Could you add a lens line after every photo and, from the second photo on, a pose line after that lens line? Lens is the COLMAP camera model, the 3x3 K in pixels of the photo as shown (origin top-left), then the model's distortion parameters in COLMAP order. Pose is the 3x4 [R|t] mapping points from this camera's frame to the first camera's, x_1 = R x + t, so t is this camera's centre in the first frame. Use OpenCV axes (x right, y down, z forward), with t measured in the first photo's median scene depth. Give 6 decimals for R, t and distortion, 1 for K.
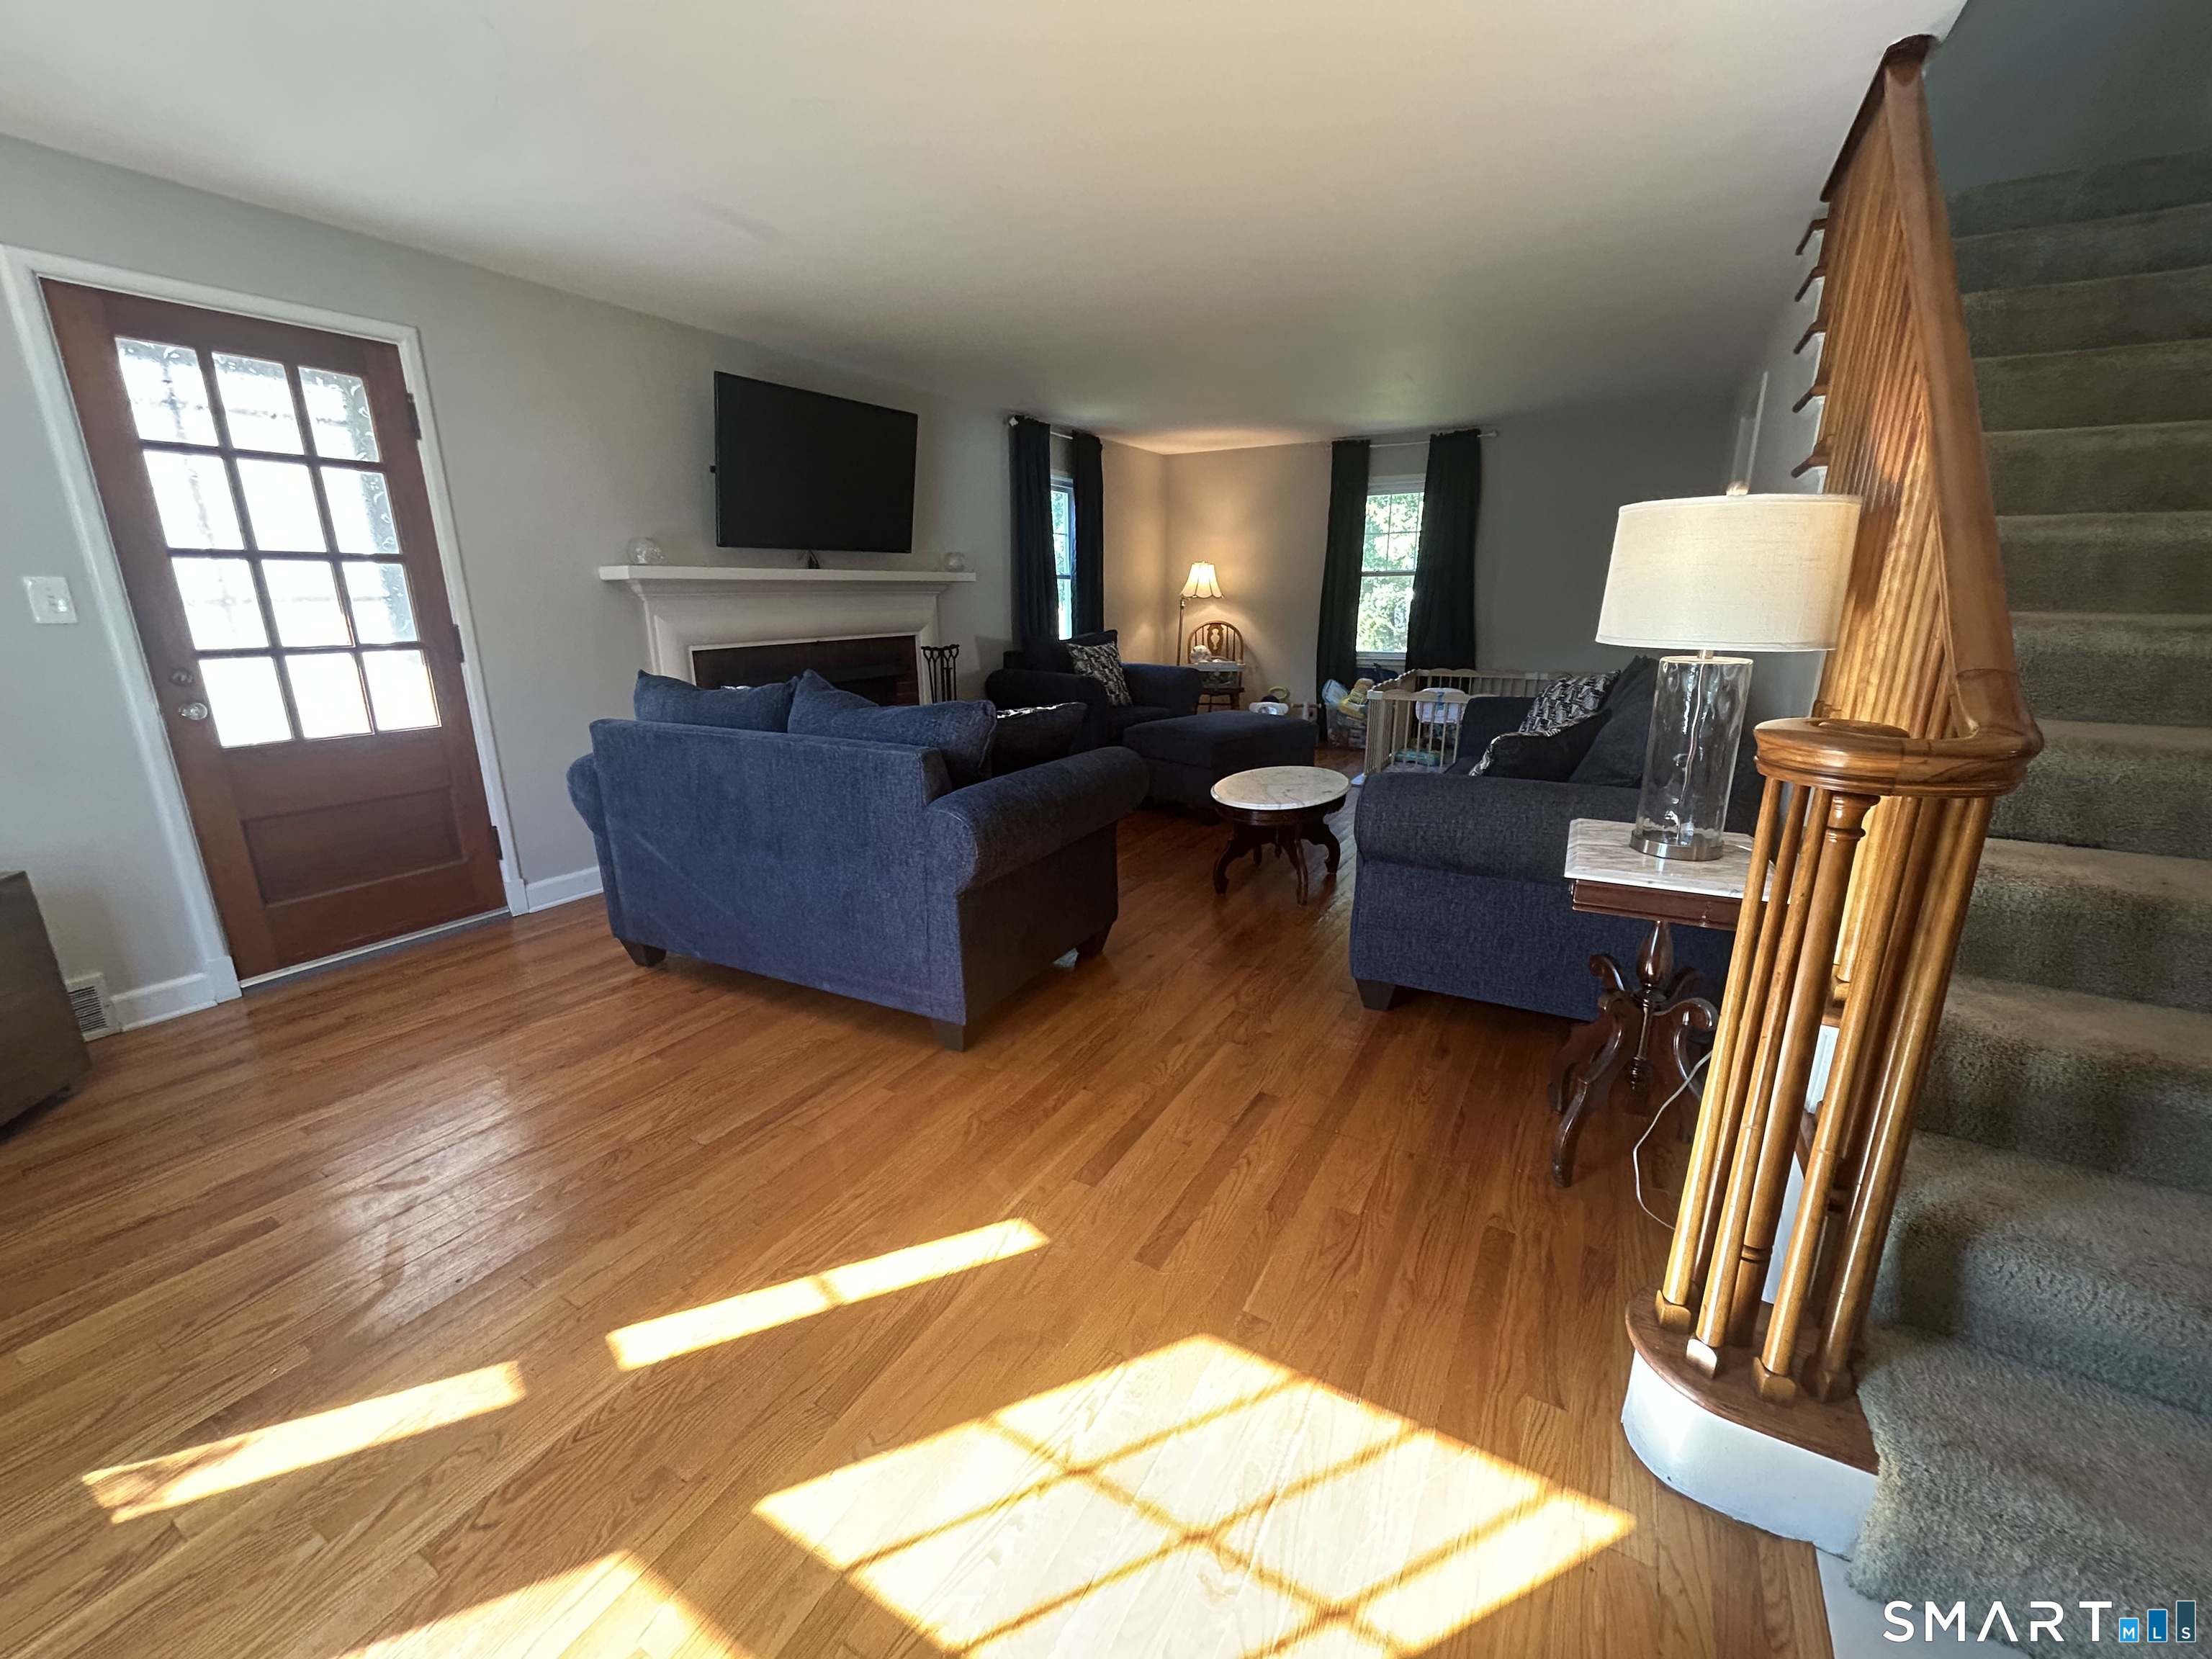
lens RADIAL K [[889.0, 0, 1092.8], [0, 889.0, 825.5], [0, 0, 1]] dist [0.000149, 0.000004]
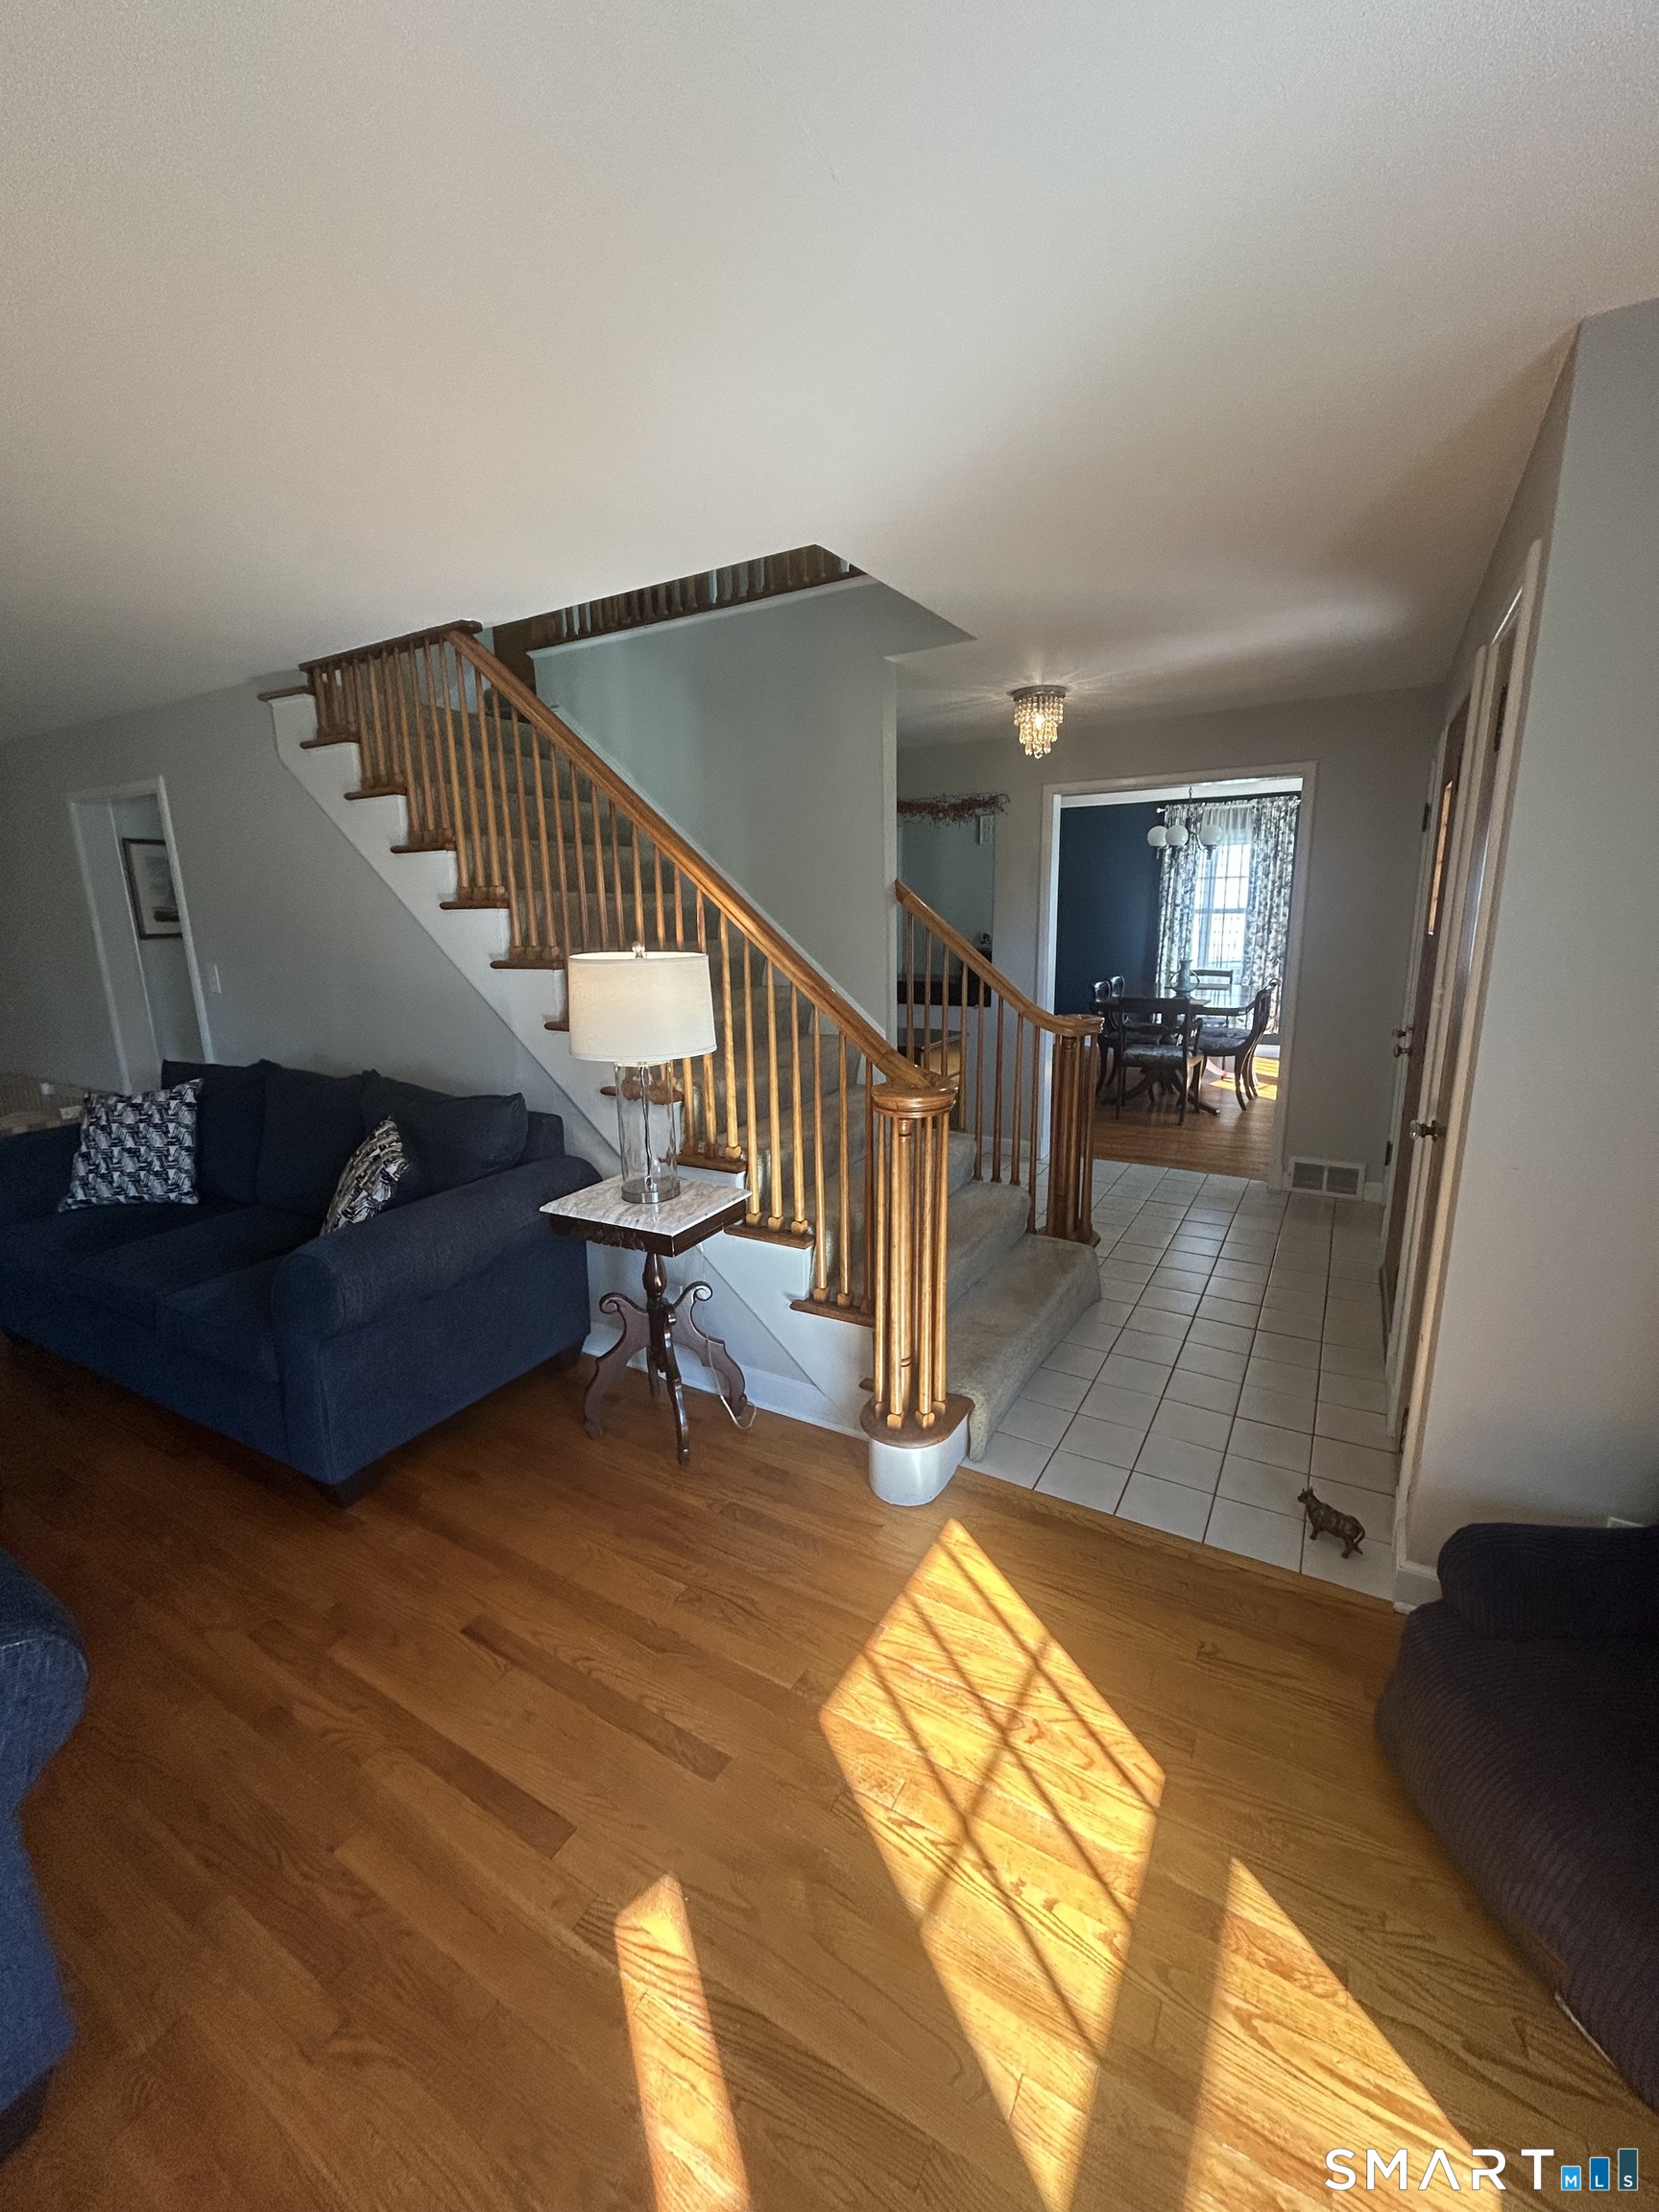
lens RADIAL K [[889.0, 0, 827.6], [0, 889.0, 1111.2], [0, 0, 1]] dist [0.000149, 0.000004]
pose [[-0.003725, -0.208529, 0.978009, -0.847052], [0.268535, 0.941884, 0.201849, -0.379362], [-0.963263, 0.263382, 0.052489, 0.790734]]
